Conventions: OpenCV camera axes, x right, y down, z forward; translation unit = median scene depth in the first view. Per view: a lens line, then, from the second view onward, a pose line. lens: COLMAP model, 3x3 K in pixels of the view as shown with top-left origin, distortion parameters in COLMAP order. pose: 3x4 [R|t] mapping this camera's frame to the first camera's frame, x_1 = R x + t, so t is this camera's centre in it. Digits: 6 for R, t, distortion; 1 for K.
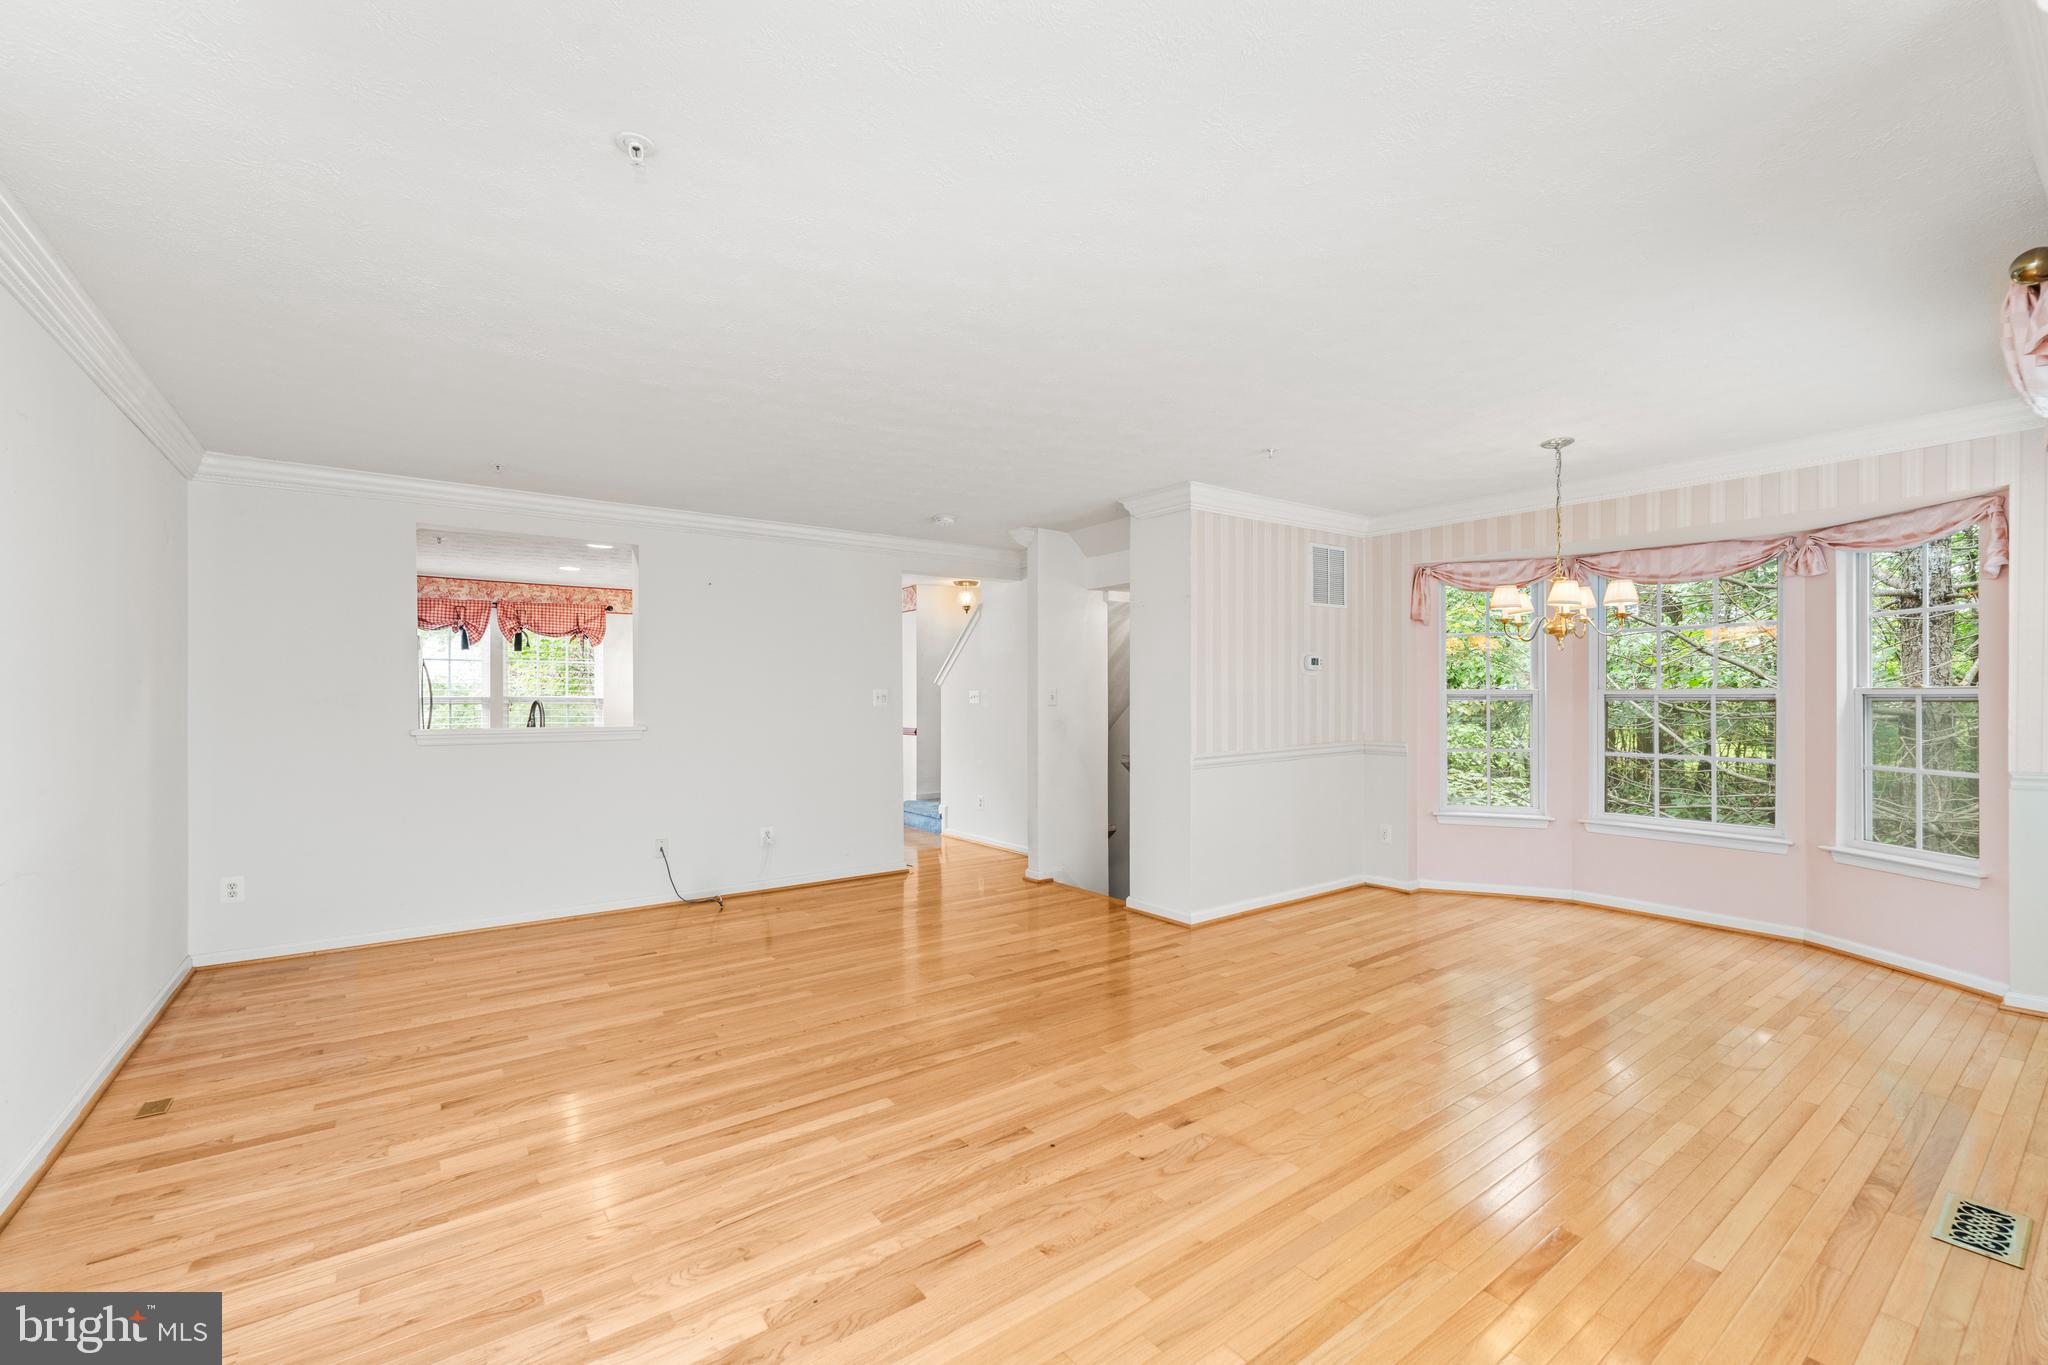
lens RADIAL K [[847.1, 0, 1021.4], [0, 847.1, 694.6], [0, 0, 1]] dist [-0.003280, -0.000360]
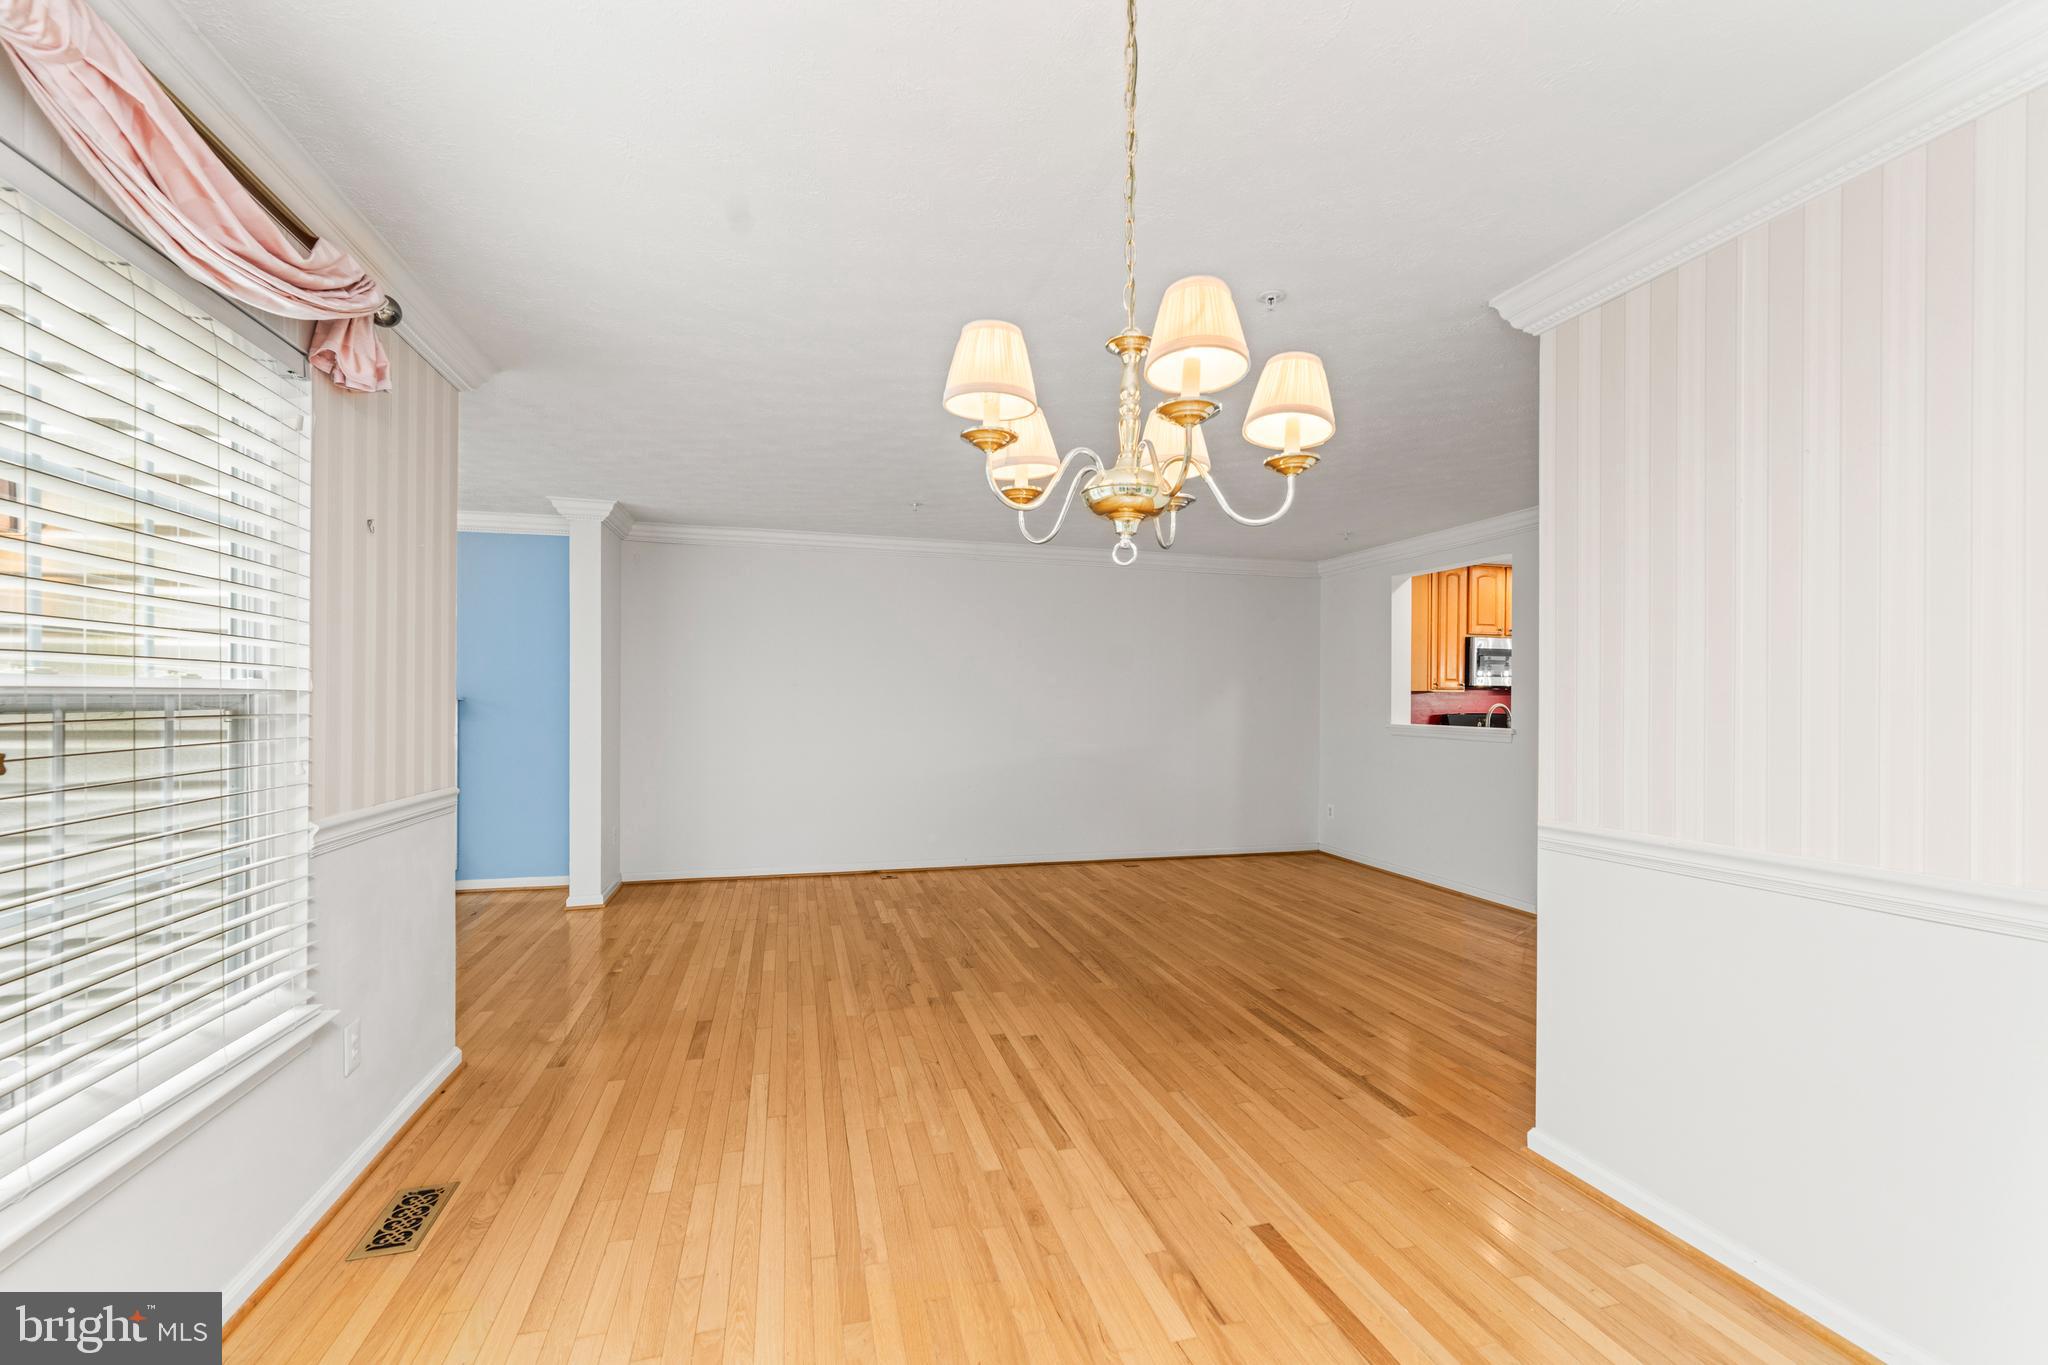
lens RADIAL K [[867.4, 0, 1024.0], [0, 867.4, 682.5], [0, 0, 1]] dist [-0.000755, -0.000076]
pose [[-0.365068, -0.015141, -0.930858, 0.827376], [-0.003896, 0.999884, -0.014735, -0.002517], [0.930973, -0.001753, -0.365085, 0.929205]]
